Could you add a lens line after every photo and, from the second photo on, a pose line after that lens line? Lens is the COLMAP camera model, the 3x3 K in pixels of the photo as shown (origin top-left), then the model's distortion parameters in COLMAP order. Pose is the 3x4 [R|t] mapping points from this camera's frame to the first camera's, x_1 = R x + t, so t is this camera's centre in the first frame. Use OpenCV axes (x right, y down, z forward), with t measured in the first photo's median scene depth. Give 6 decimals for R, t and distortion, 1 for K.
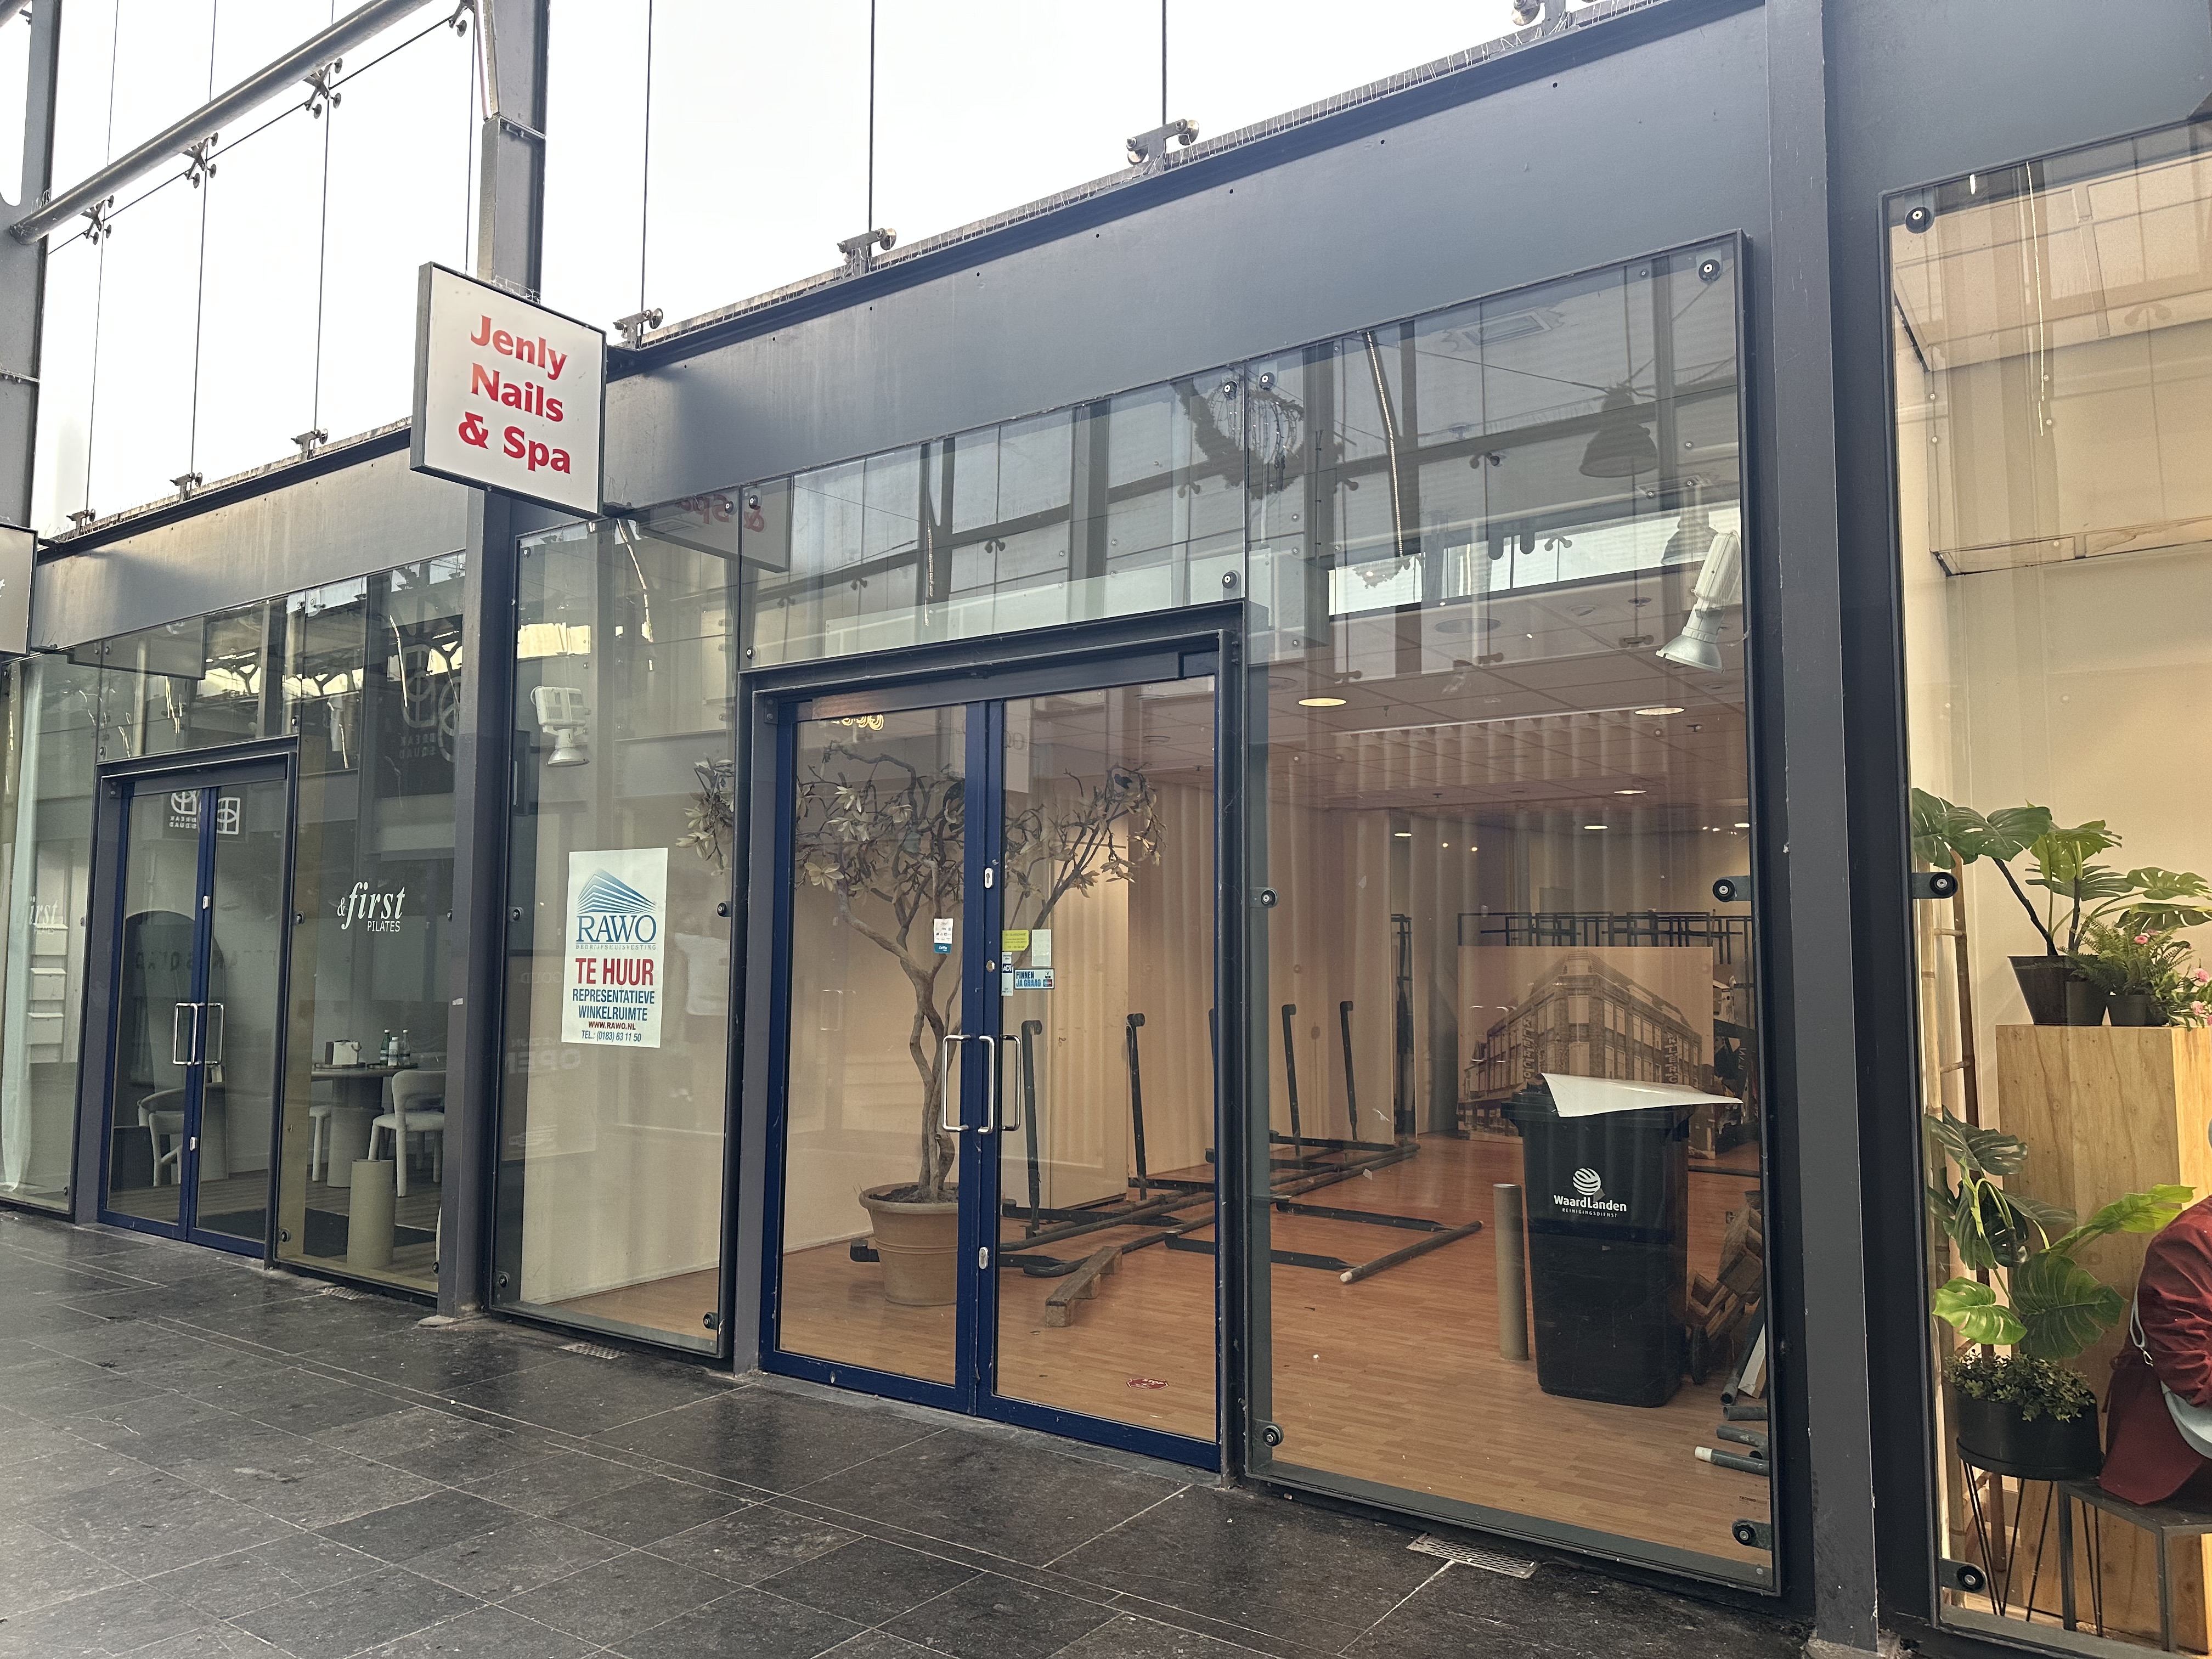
lens RADIAL K [[1532.7, 0, 1106.0], [0, 1532.7, 829.5], [0, 0, 1]] dist [0.000387, -0.001678]
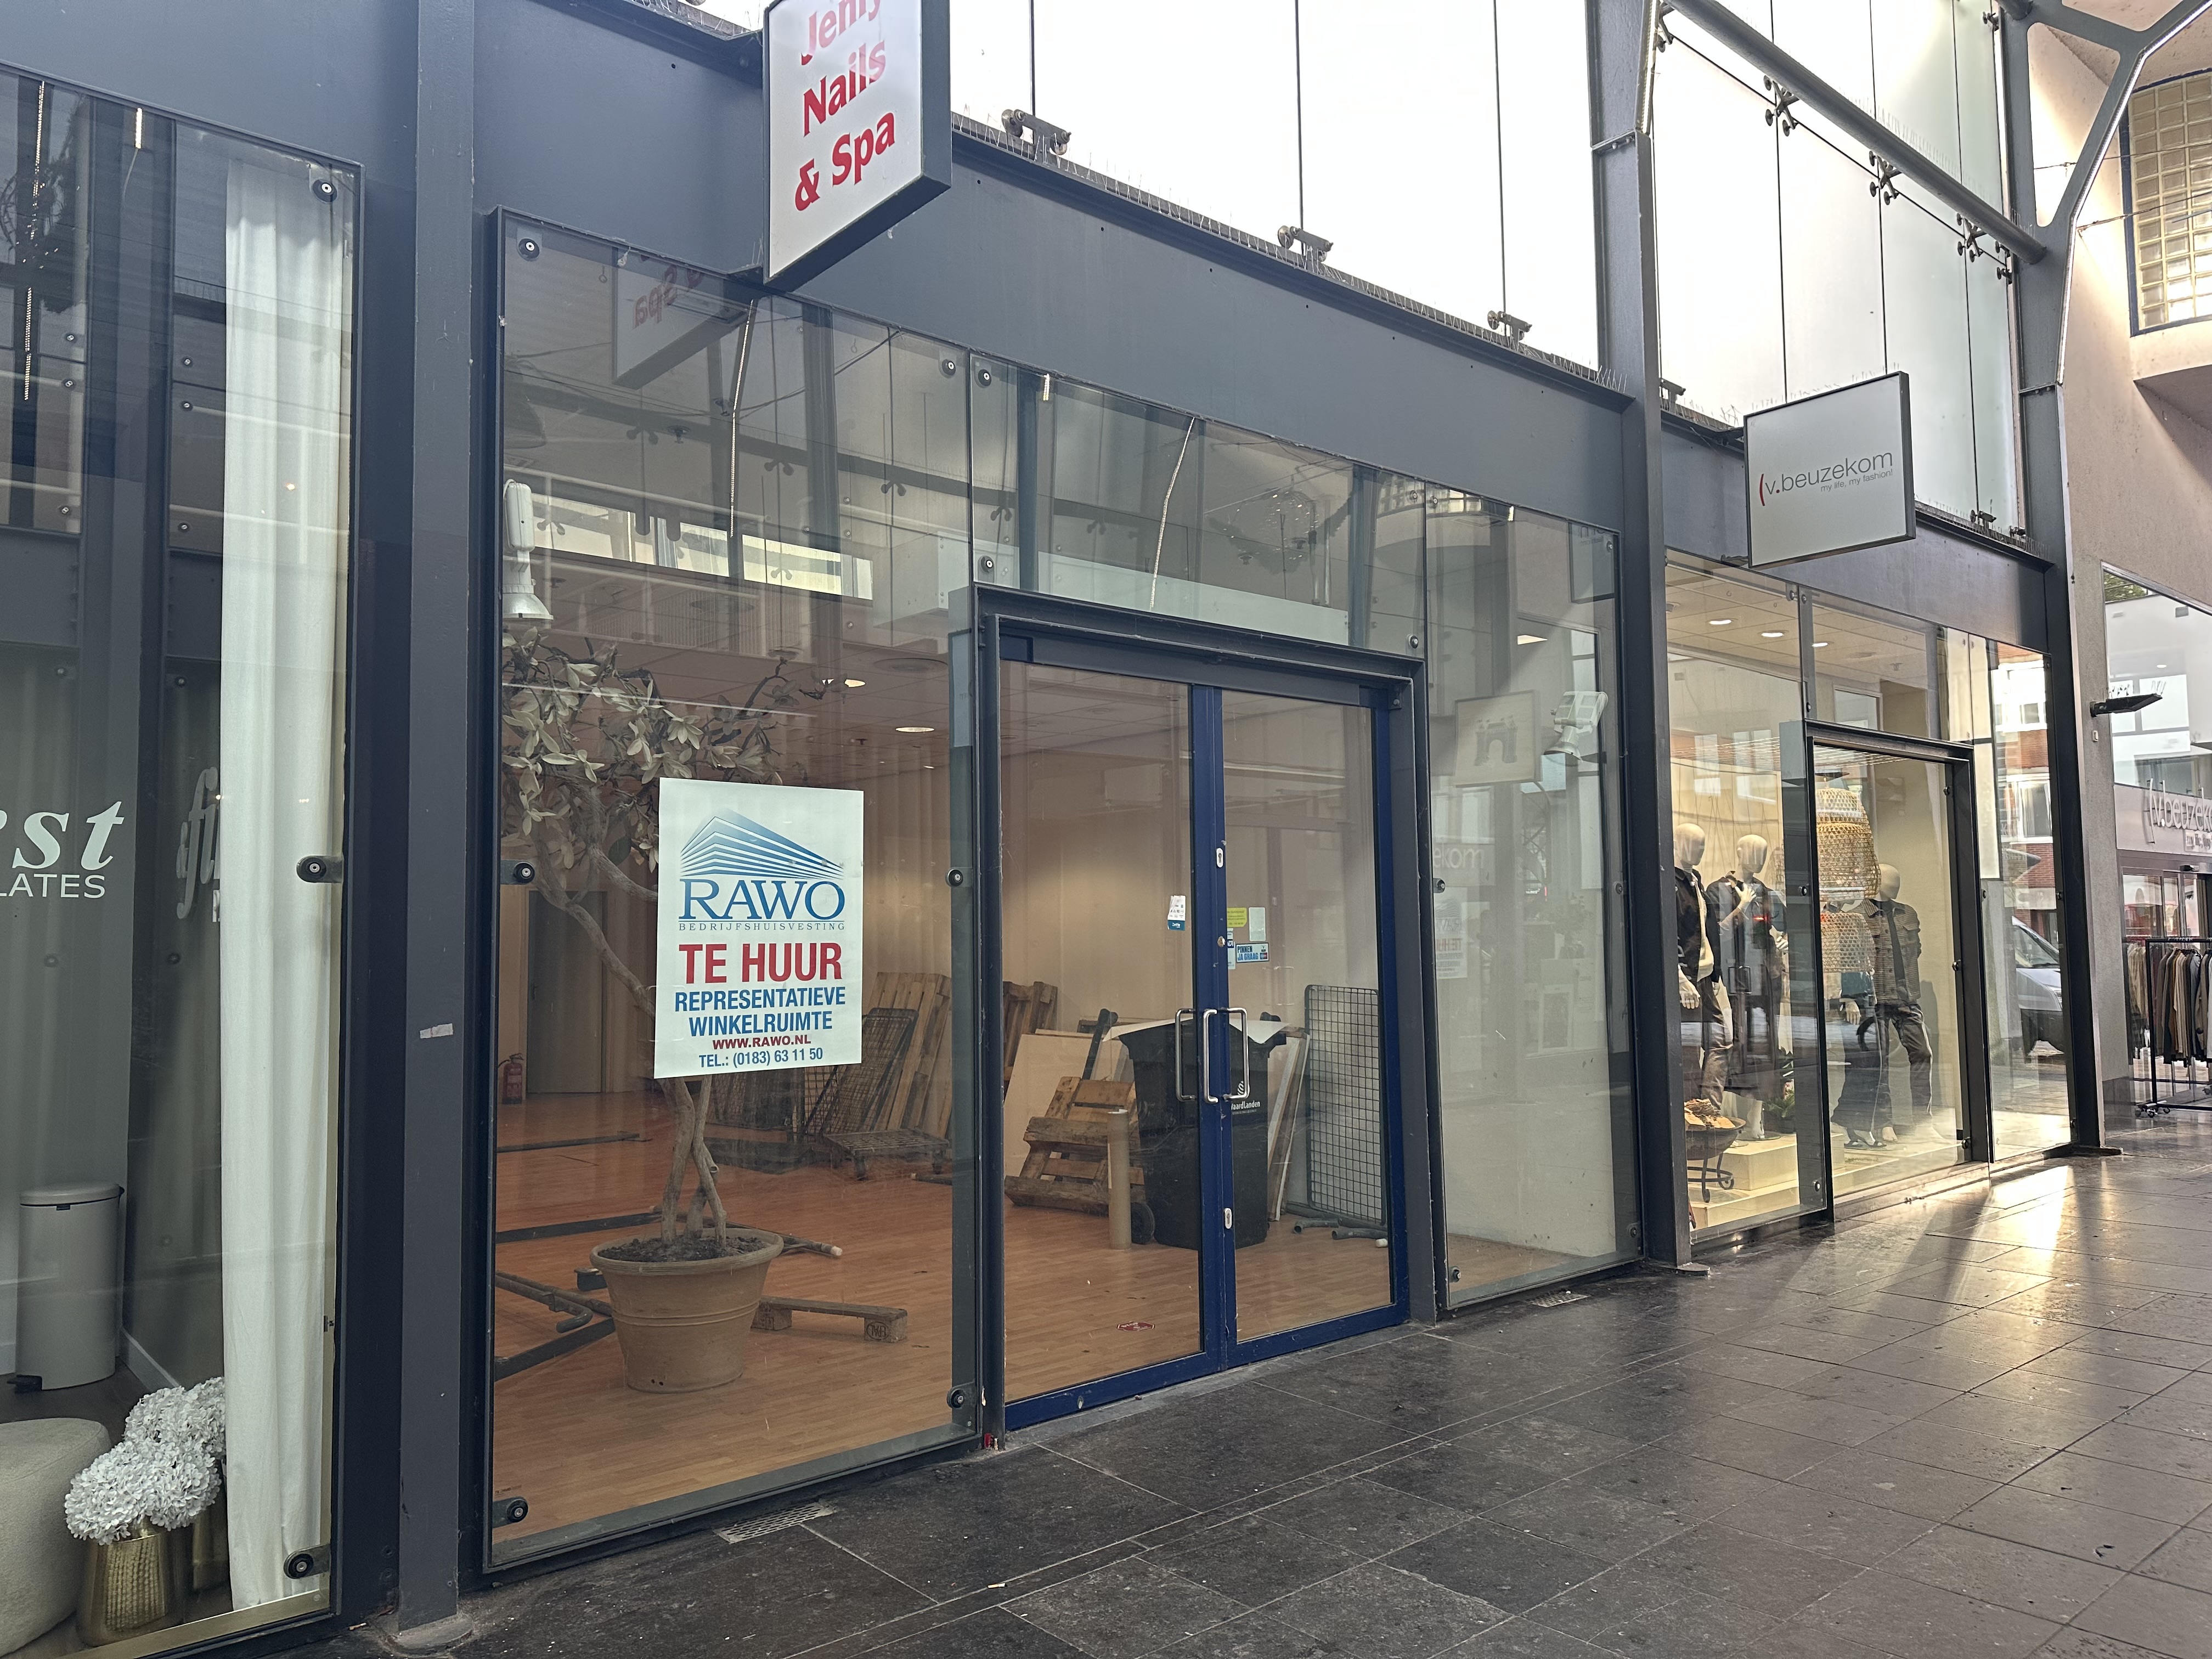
lens RADIAL K [[1555.5, 0, 1106.0], [0, 1555.5, 829.5], [0, 0, 1]] dist [0.062244, -0.058892]
pose [[0.254292, 0.058190, 0.965375, -1.057156], [-0.065622, 0.996926, -0.042806, 0.058982], [-0.964899, -0.052464, 0.257329, 0.748343]]
